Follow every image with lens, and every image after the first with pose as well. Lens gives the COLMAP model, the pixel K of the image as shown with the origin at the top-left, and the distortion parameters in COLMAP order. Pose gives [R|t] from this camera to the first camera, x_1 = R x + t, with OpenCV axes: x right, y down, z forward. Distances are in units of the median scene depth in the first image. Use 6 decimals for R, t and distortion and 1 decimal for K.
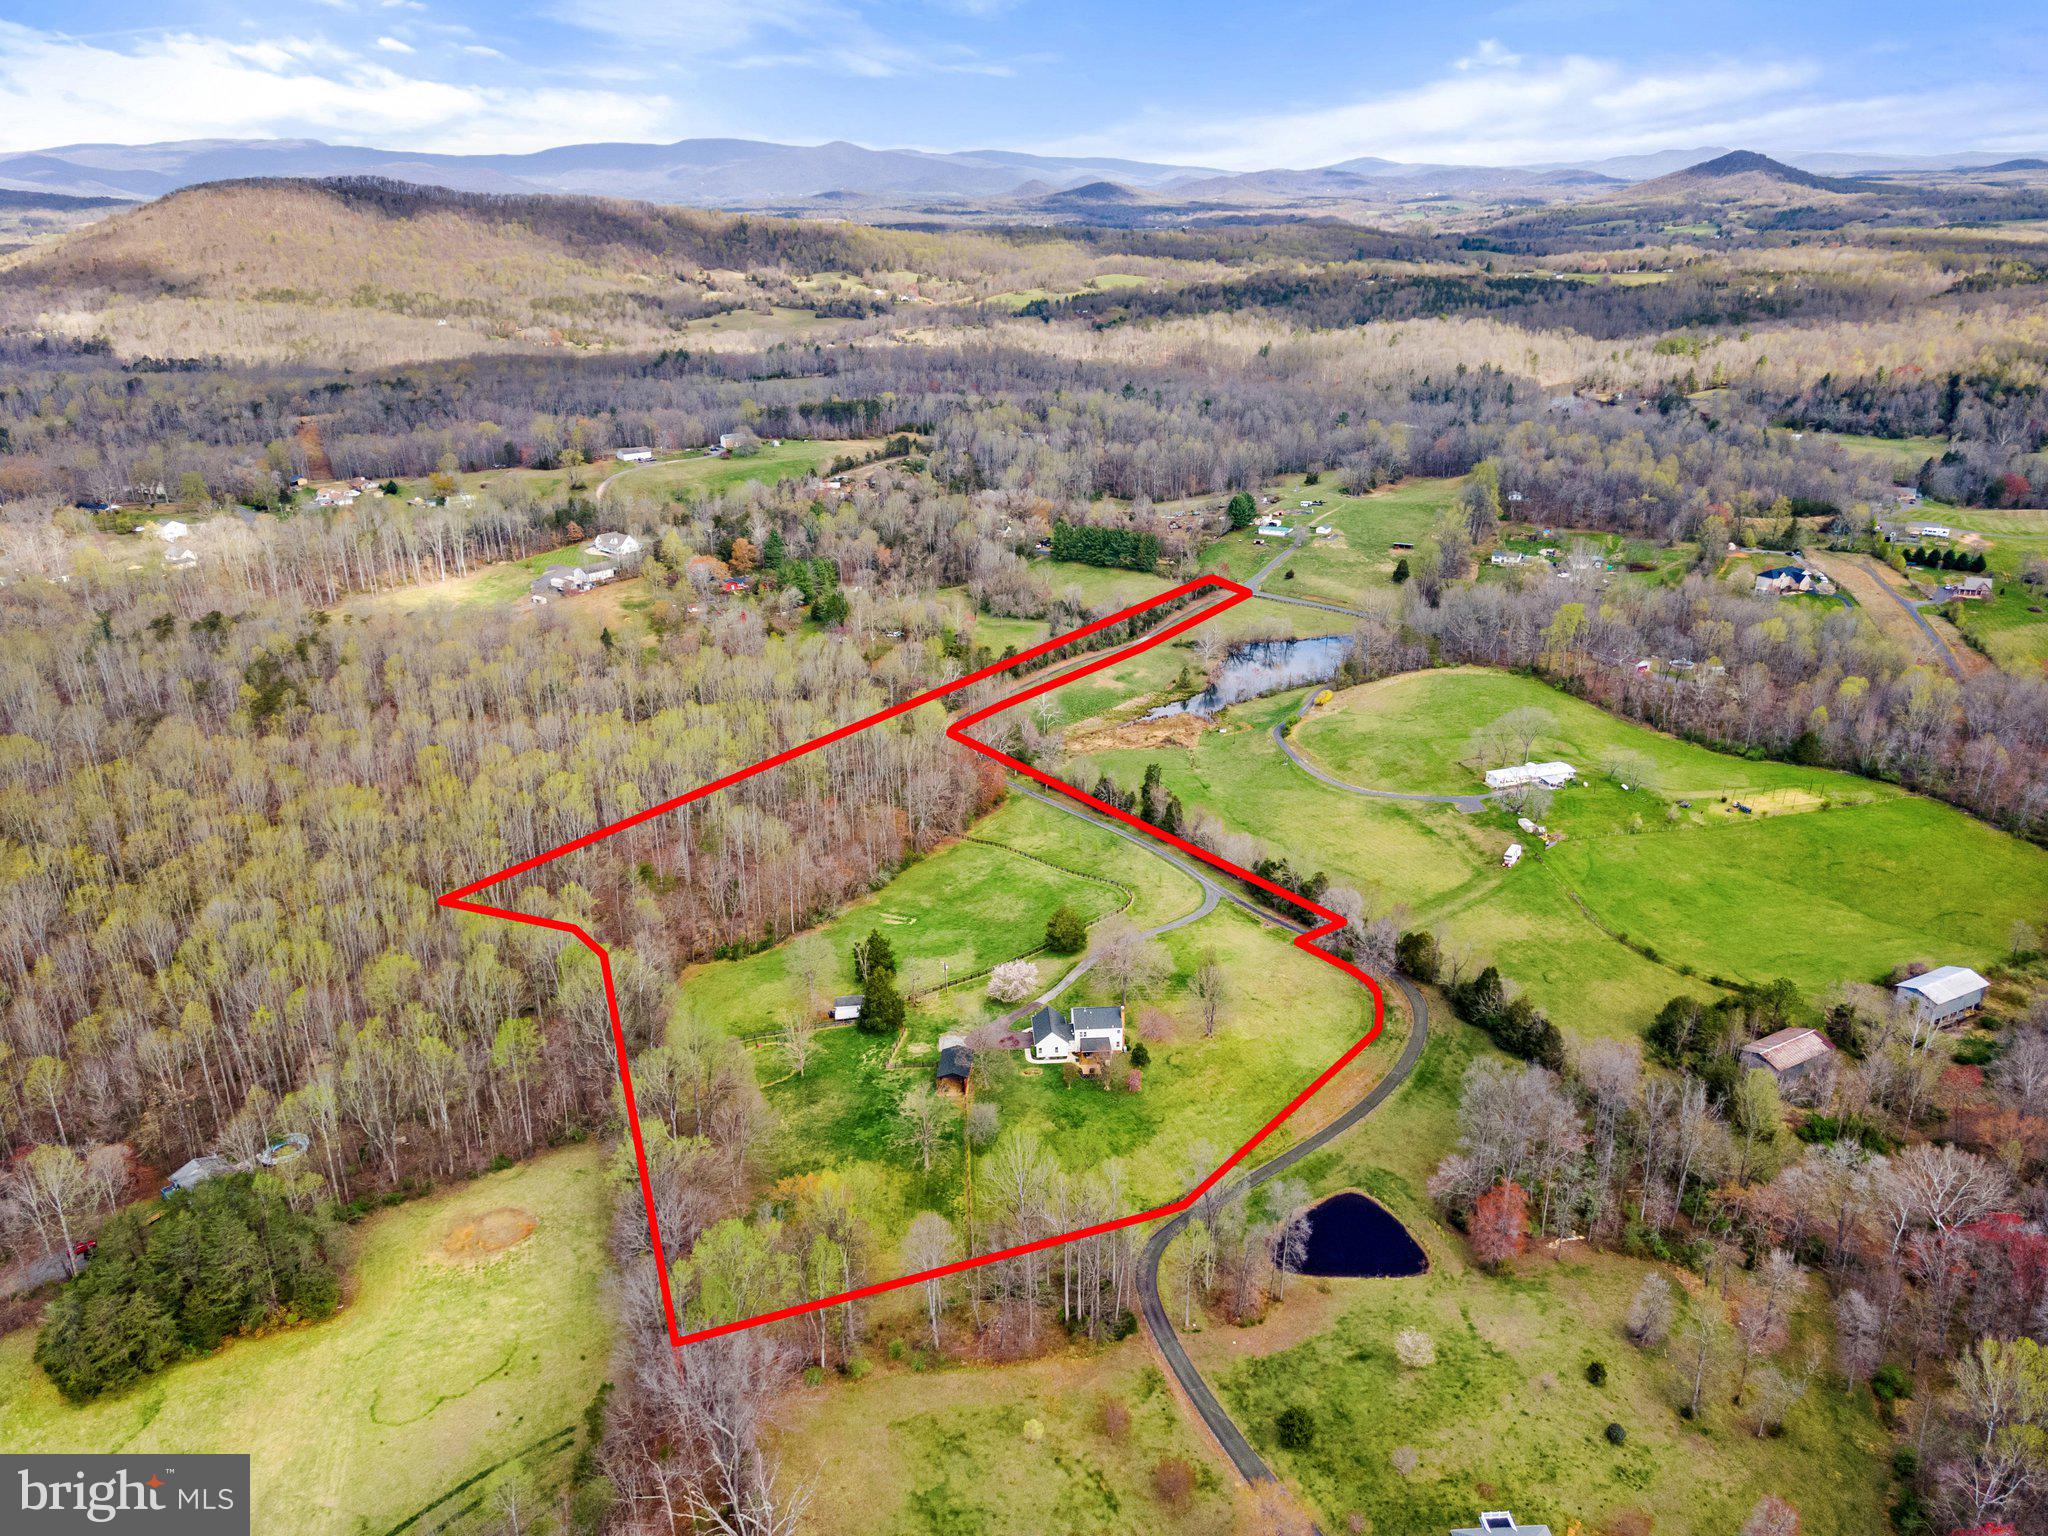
lens RADIAL K [[1437.2, 0, 1037.7], [0, 1437.2, 764.0], [0, 0, 1]] dist [0.019176, 0.004397]
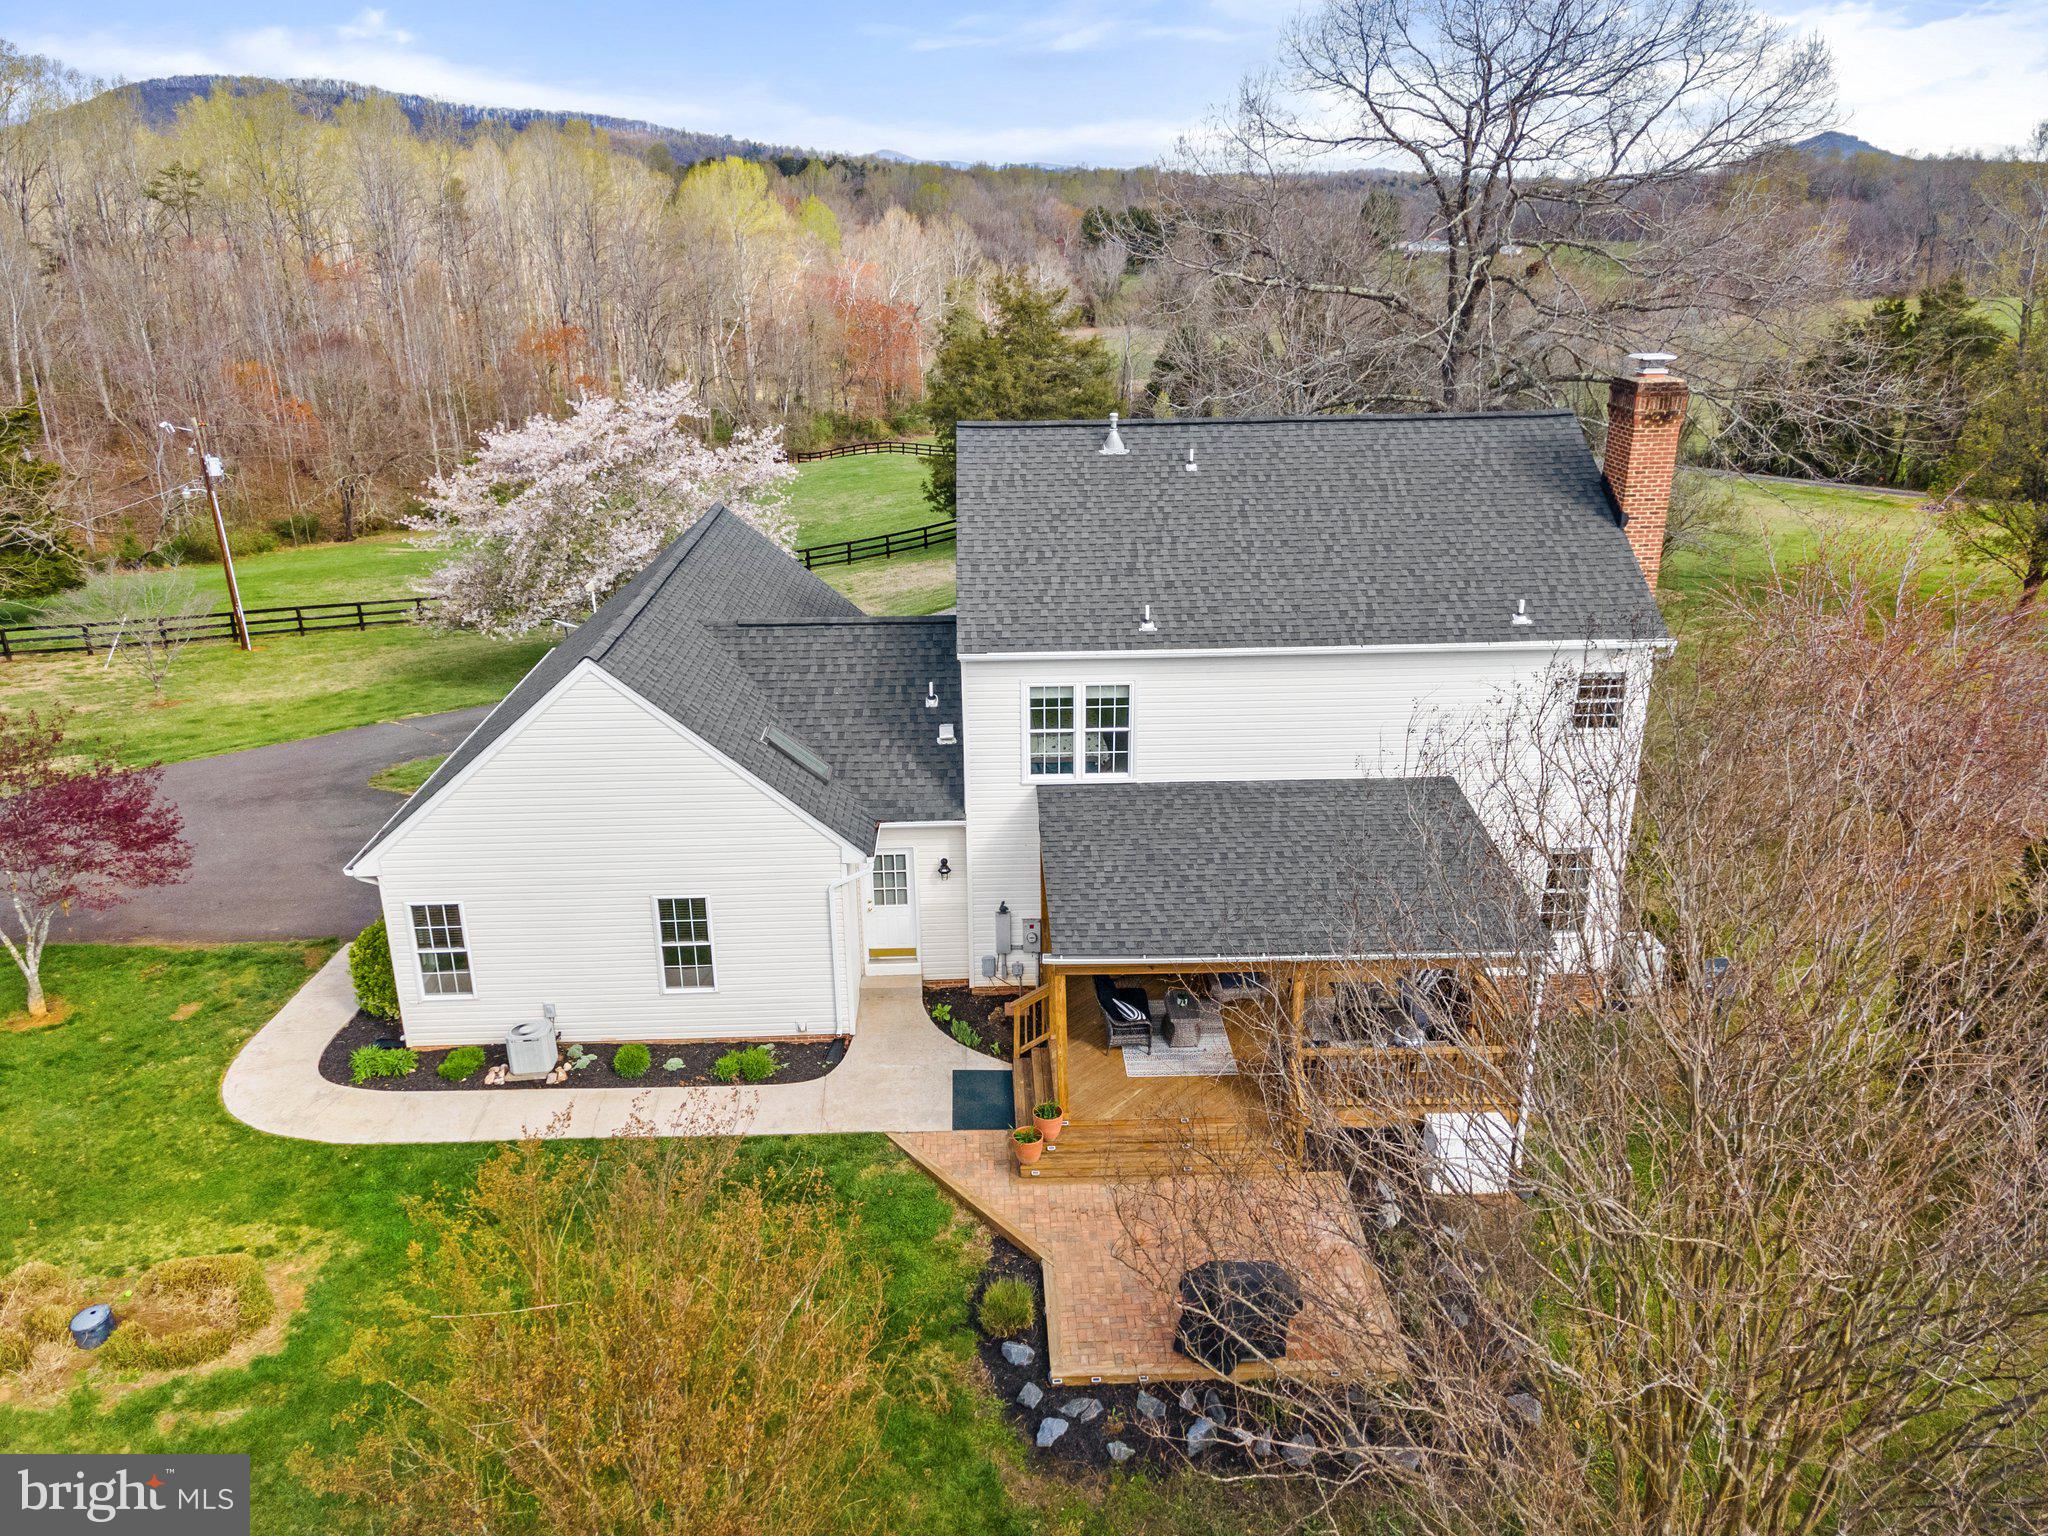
lens RADIAL K [[1437.2, 0, 1037.7], [0, 1437.2, 764.0], [0, 0, 1]] dist [0.019176, 0.004397]
pose [[0.999496, 0.014642, -0.028177, 0.029453], [-0.015043, 0.999788, -0.014058, 0.178224], [0.027965, 0.014474, 0.999504, 0.869901]]
